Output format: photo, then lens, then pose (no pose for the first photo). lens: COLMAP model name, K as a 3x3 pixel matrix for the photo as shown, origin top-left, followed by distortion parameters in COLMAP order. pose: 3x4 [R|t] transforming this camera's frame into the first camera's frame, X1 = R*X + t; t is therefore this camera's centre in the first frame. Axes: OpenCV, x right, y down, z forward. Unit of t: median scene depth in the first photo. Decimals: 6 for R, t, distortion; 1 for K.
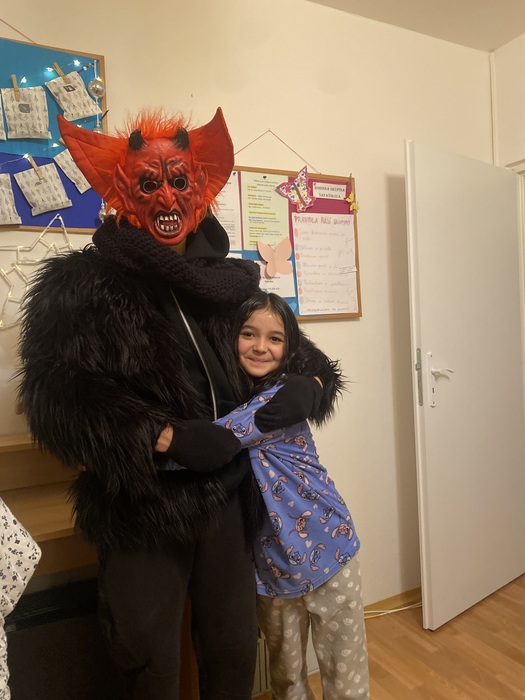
lens RADIAL K [[534.7, 0, 262.5], [0, 534.7, 350.0], [0, 0, 1]] dist [0.017906, -0.005962]
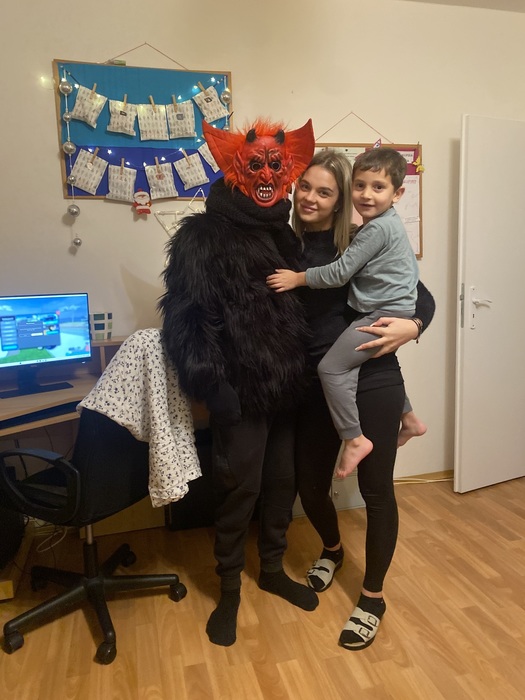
lens RADIAL K [[524.7, 0, 262.5], [0, 524.7, 350.0], [0, 0, 1]] dist [0.007008, 0.001836]
pose [[0.977009, 0.045446, -0.208296, 0.113859], [-0.017696, 0.990931, 0.133203, -0.003795], [0.212460, -0.126455, 0.968953, -0.439188]]
